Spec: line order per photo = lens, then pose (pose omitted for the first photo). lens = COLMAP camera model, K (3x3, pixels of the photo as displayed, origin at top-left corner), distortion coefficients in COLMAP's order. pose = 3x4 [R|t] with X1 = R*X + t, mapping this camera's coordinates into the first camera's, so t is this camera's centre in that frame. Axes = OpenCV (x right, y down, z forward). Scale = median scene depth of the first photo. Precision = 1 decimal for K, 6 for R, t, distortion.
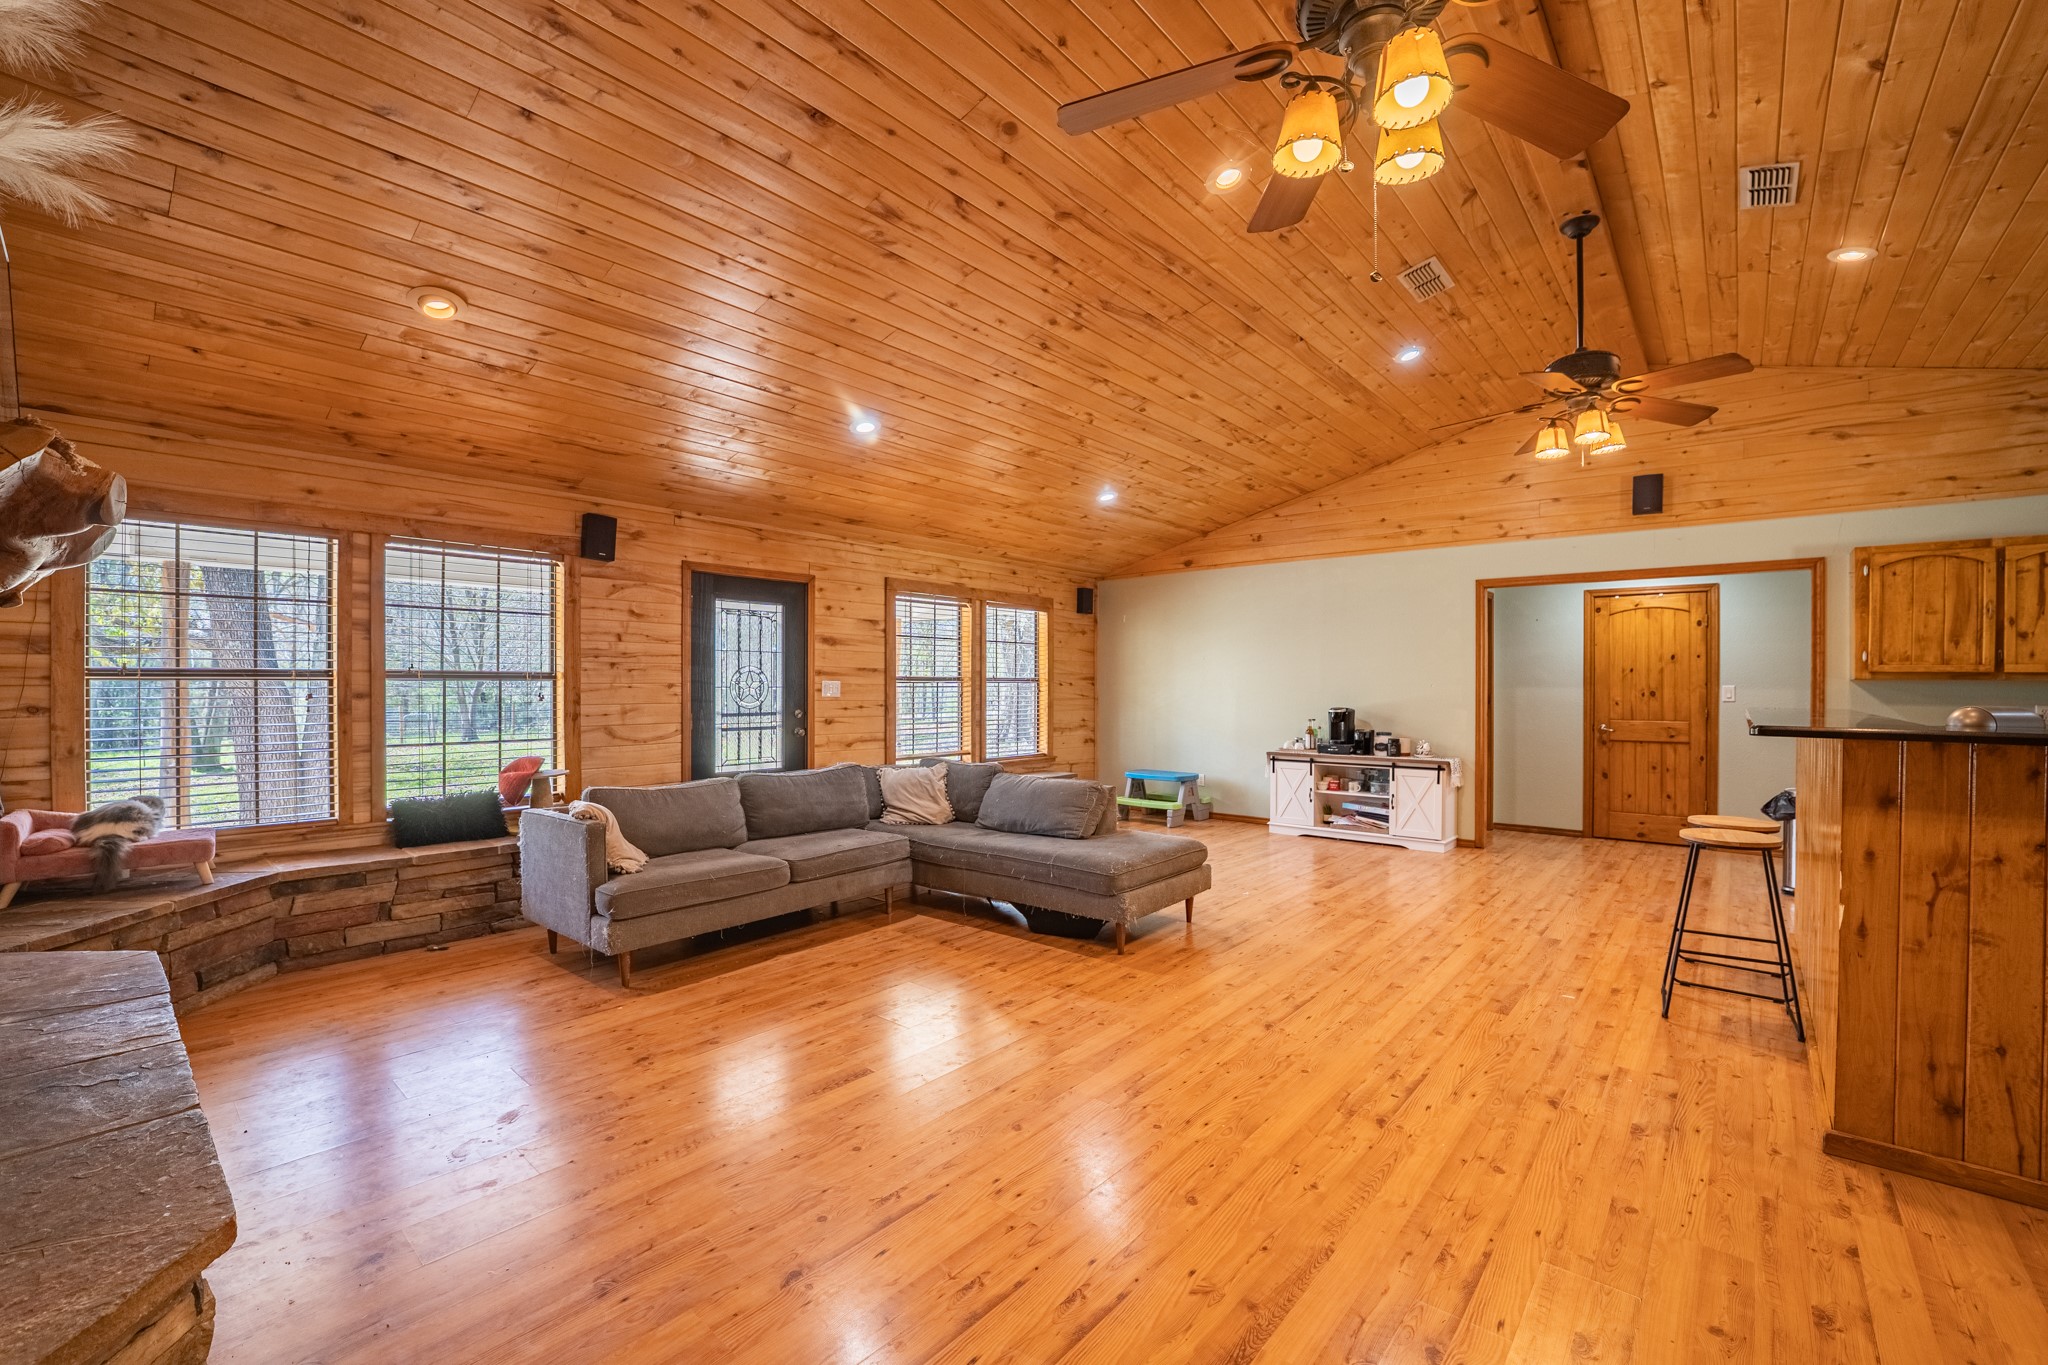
lens RADIAL K [[846.4, 0, 1026.0], [0, 846.4, 685.7], [0, 0, 1]] dist [-0.030145, 0.004733]
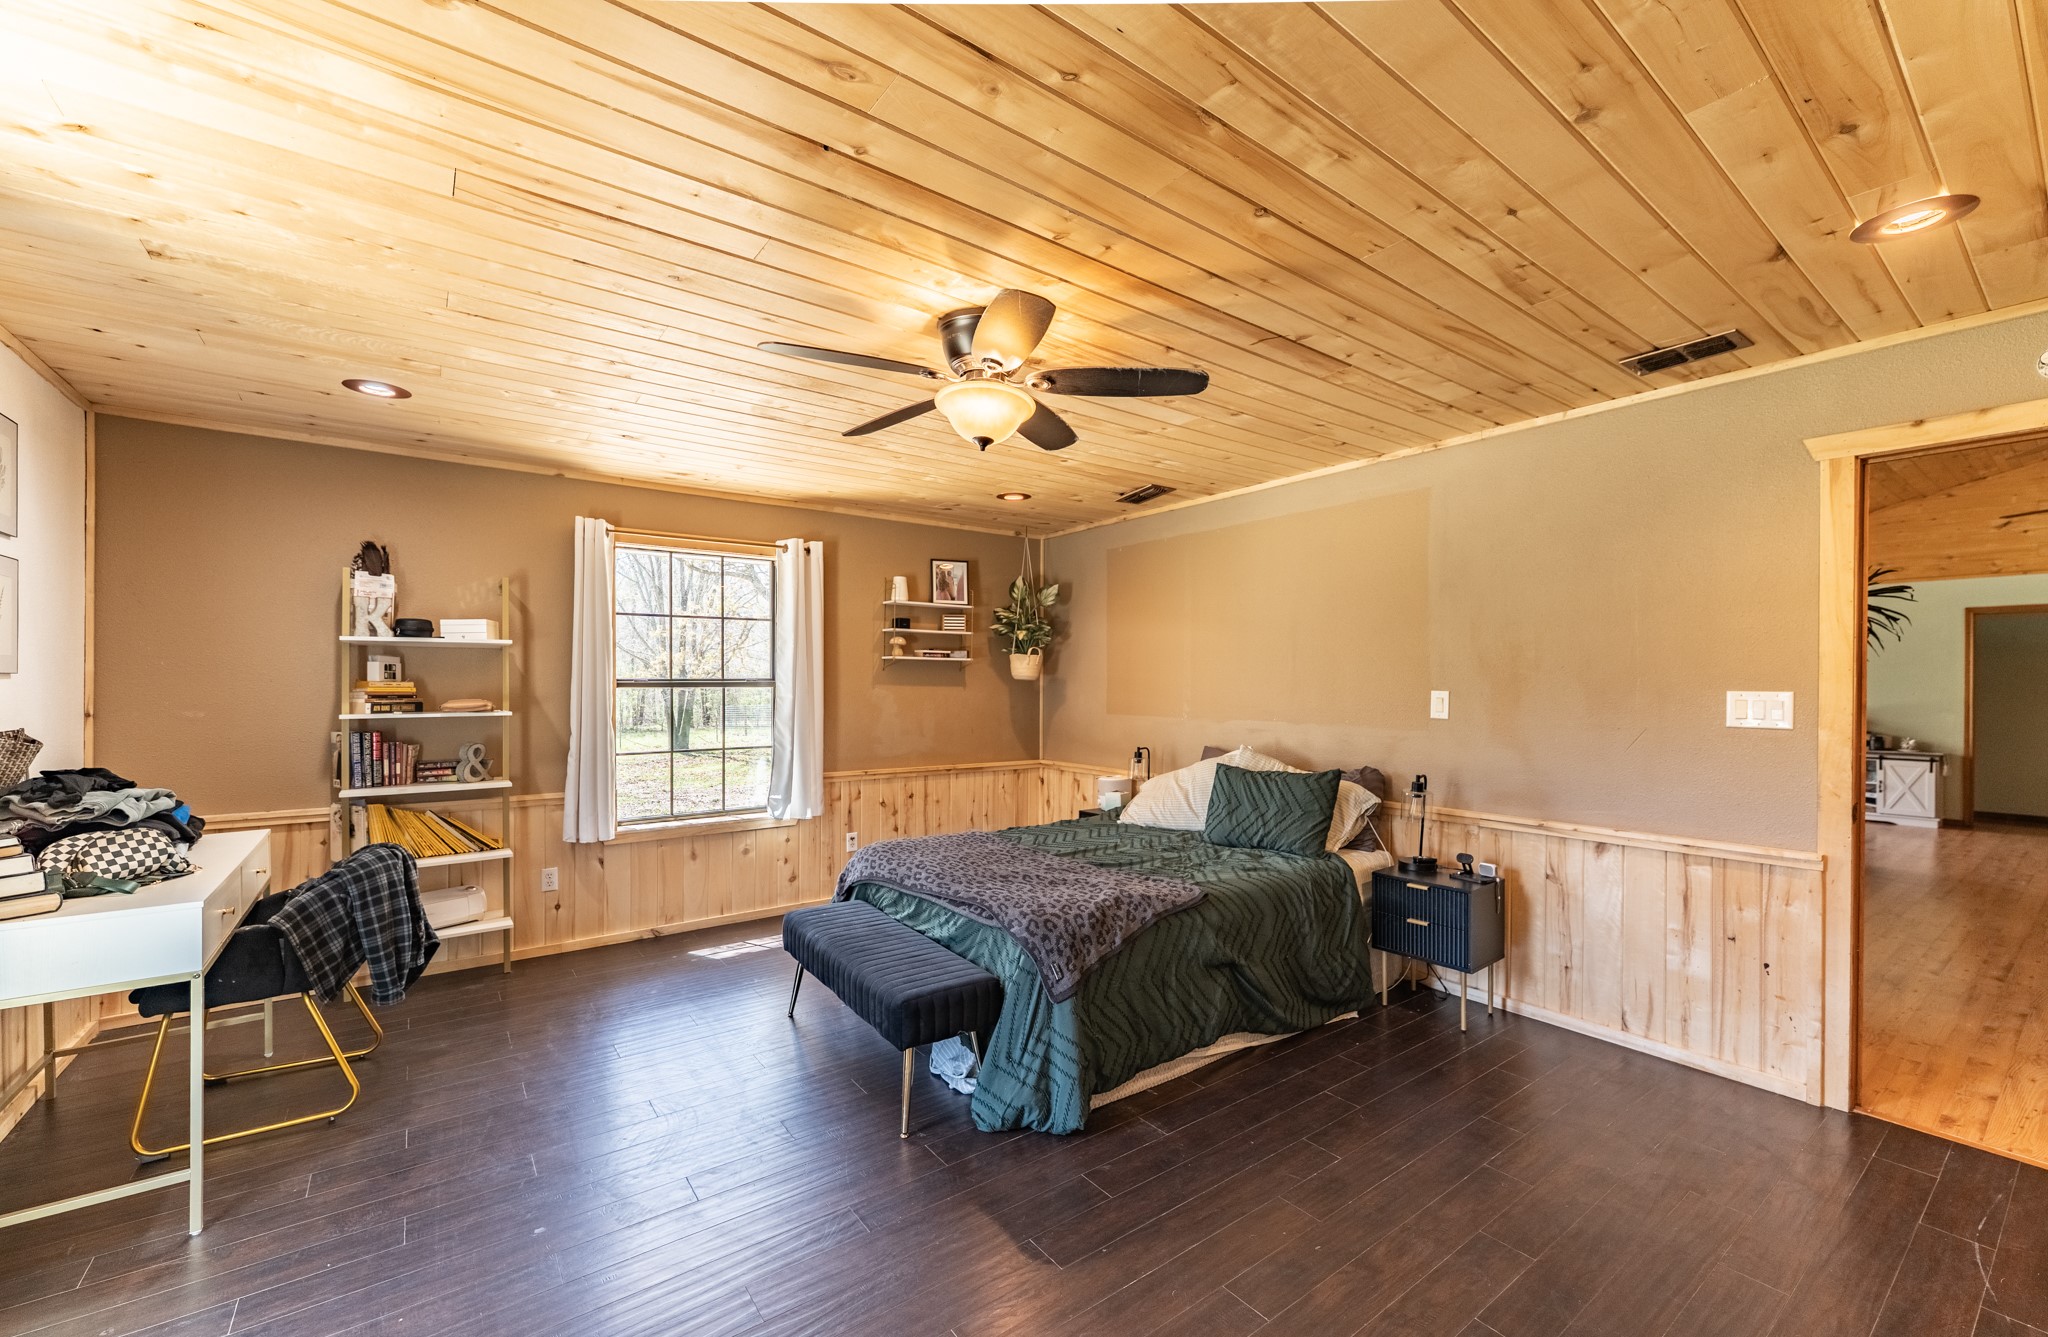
lens RADIAL K [[815.9, 0, 1017.5], [0, 815.9, 685.0], [0, 0, 1]] dist [-0.003099, 0.000074]
pose [[0.972641, 0.005082, -0.232259, -0.744564], [-0.005077, 0.999987, 0.000621, -0.010248], [0.232259, 0.000575, 0.972654, -0.667197]]
